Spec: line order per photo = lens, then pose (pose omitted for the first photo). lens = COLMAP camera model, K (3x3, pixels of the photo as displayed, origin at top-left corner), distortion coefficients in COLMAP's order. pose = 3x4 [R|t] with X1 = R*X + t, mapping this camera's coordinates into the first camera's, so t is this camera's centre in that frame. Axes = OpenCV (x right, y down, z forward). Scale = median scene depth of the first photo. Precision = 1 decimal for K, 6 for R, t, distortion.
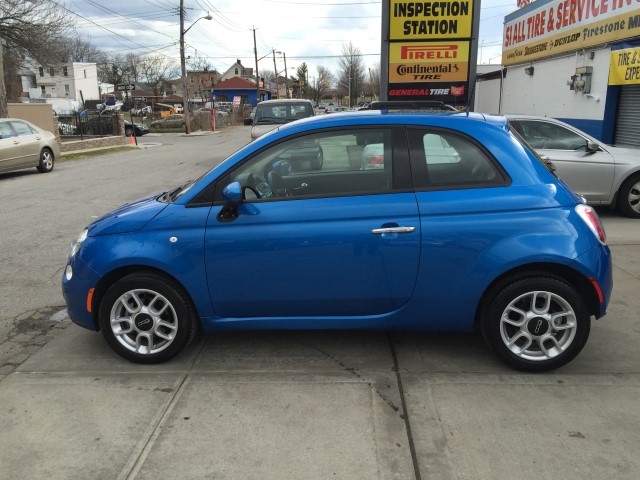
lens RADIAL K [[553.7, 0, 321.4], [0, 553.7, 242.0], [0, 0, 1]] dist [0.063285, -0.094593]
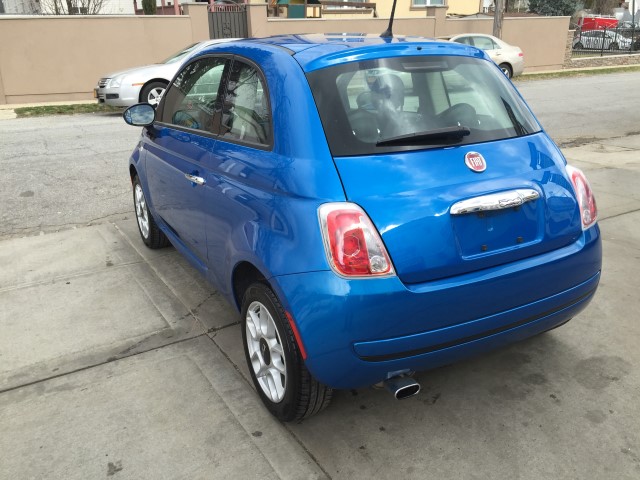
lens RADIAL K [[553.7, 0, 321.2], [0, 553.7, 240.1], [0, 0, 1]] dist [0.063285, -0.094593]
pose [[0.552220, 0.292925, -0.780544, 0.211431], [-0.180116, 0.956049, 0.231361, -0.036541], [0.814010, 0.012826, 0.580710, 0.144302]]
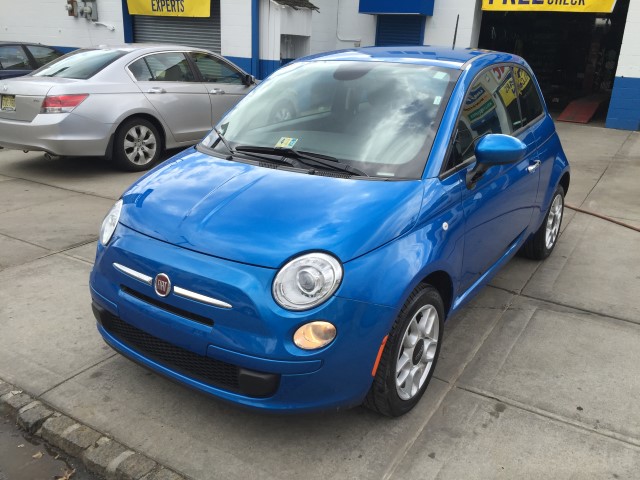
lens RADIAL K [[553.7, 0, 320.3], [0, 553.7, 240.2], [0, 0, 1]] dist [0.063285, -0.094593]
pose [[0.501798, -0.260678, 0.824770, -0.219499], [0.162362, 0.964946, 0.206200, -0.037264], [-0.849610, 0.030441, 0.526532, 0.174281]]
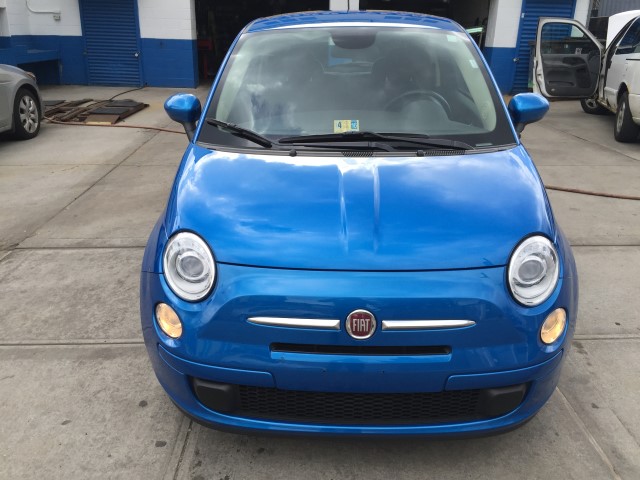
lens RADIAL K [[553.7, 0, 320.1], [0, 553.7, 238.4], [0, 0, 1]] dist [0.063285, -0.094593]
pose [[-0.065737, -0.343553, 0.936830, -0.220987], [0.216238, 0.911646, 0.349490, -0.060365], [-0.974125, 0.225553, 0.014360, 0.296028]]
